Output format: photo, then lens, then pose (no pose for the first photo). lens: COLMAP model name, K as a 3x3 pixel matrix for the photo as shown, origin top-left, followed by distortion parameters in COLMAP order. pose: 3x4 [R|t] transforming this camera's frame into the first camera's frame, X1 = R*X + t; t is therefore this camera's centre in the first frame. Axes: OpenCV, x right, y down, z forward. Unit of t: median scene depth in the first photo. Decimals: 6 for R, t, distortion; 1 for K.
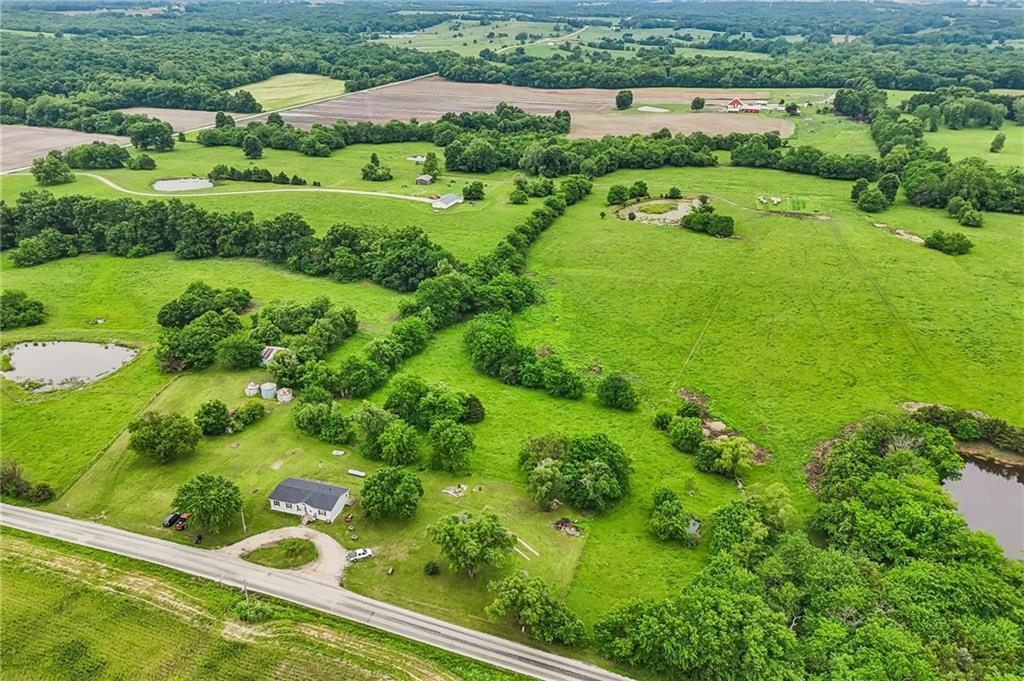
lens RADIAL K [[755.3, 0, 516.7], [0, 755.3, 342.5], [0, 0, 1]] dist [0.054351, -0.047826]
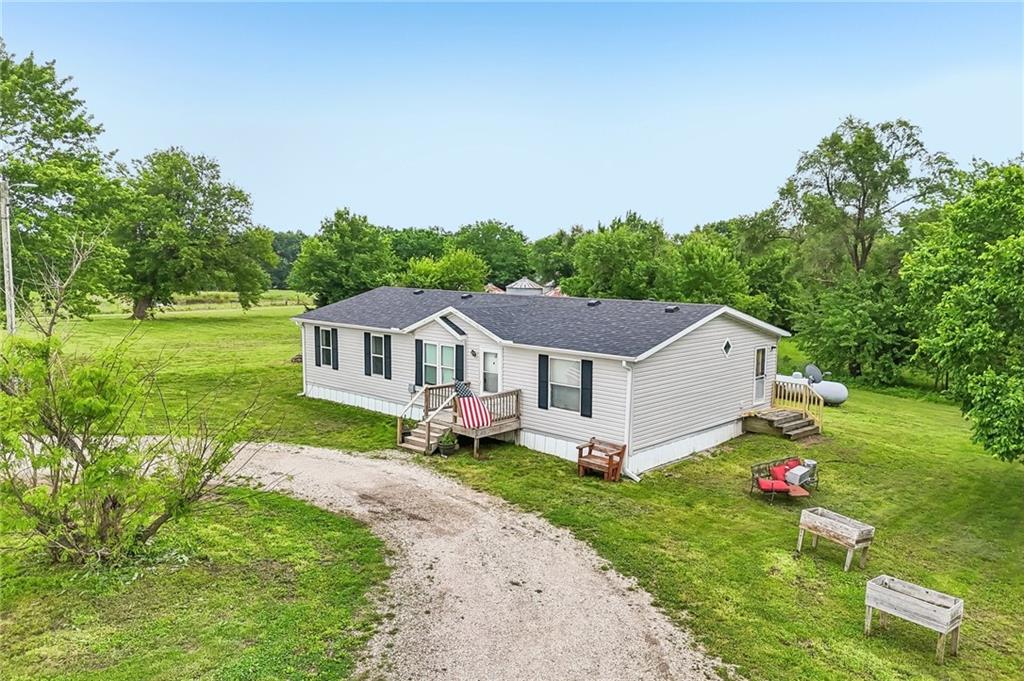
lens RADIAL K [[755.3, 0, 513.0], [0, 755.3, 340.8], [0, 0, 1]] dist [0.054351, -0.047826]
pose [[0.896639, 0.052912, -0.439590, -0.108492], [-0.198091, 0.935866, -0.291402, 0.129884], [0.395979, 0.348362, 0.849615, 0.457321]]
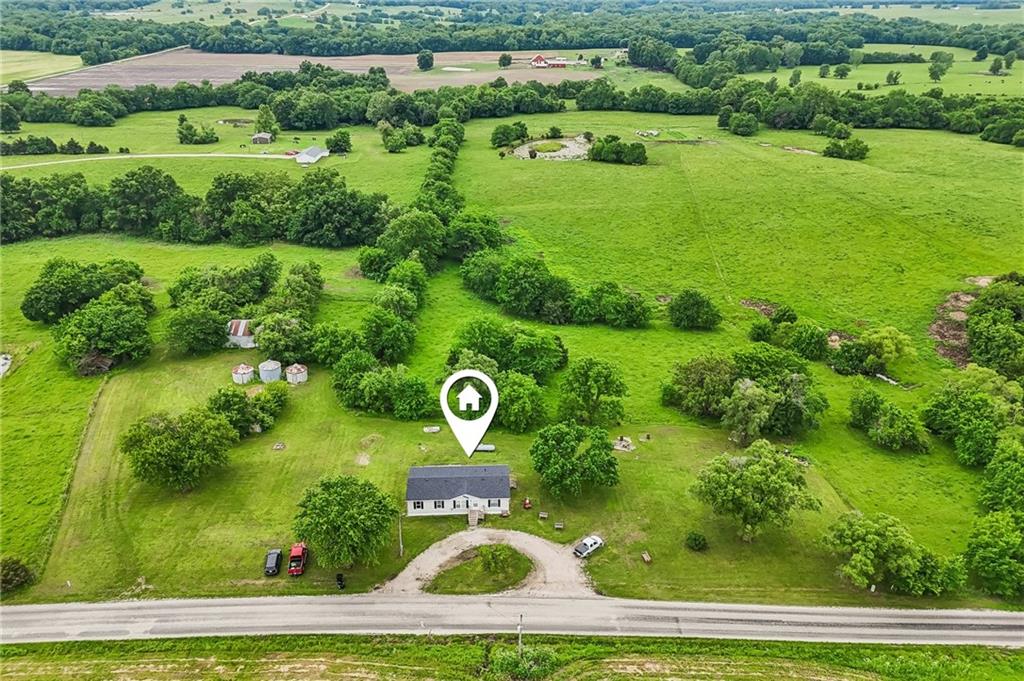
lens RADIAL K [[755.3, 0, 513.7], [0, 755.3, 344.0], [0, 0, 1]] dist [0.054351, -0.047826]
pose [[0.941762, -0.146340, 0.302768, -0.217789], [0.143449, 0.989144, 0.031894, 0.032221], [-0.304148, 0.013395, 0.952531, 0.176242]]
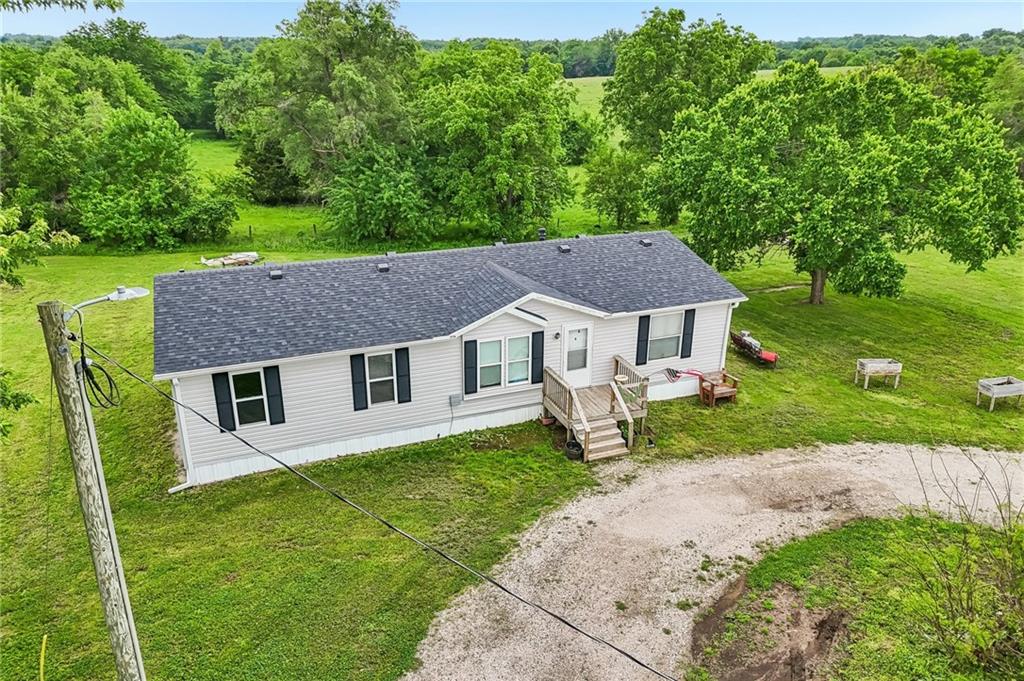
lens RADIAL K [[755.3, 0, 505.9], [0, 755.3, 339.1], [0, 0, 1]] dist [0.054351, -0.047826]
pose [[0.779314, -0.223438, 0.585445, -0.181093], [0.272093, 0.962258, 0.005055, 0.110612], [-0.564478, 0.155356, 0.810697, 0.466516]]
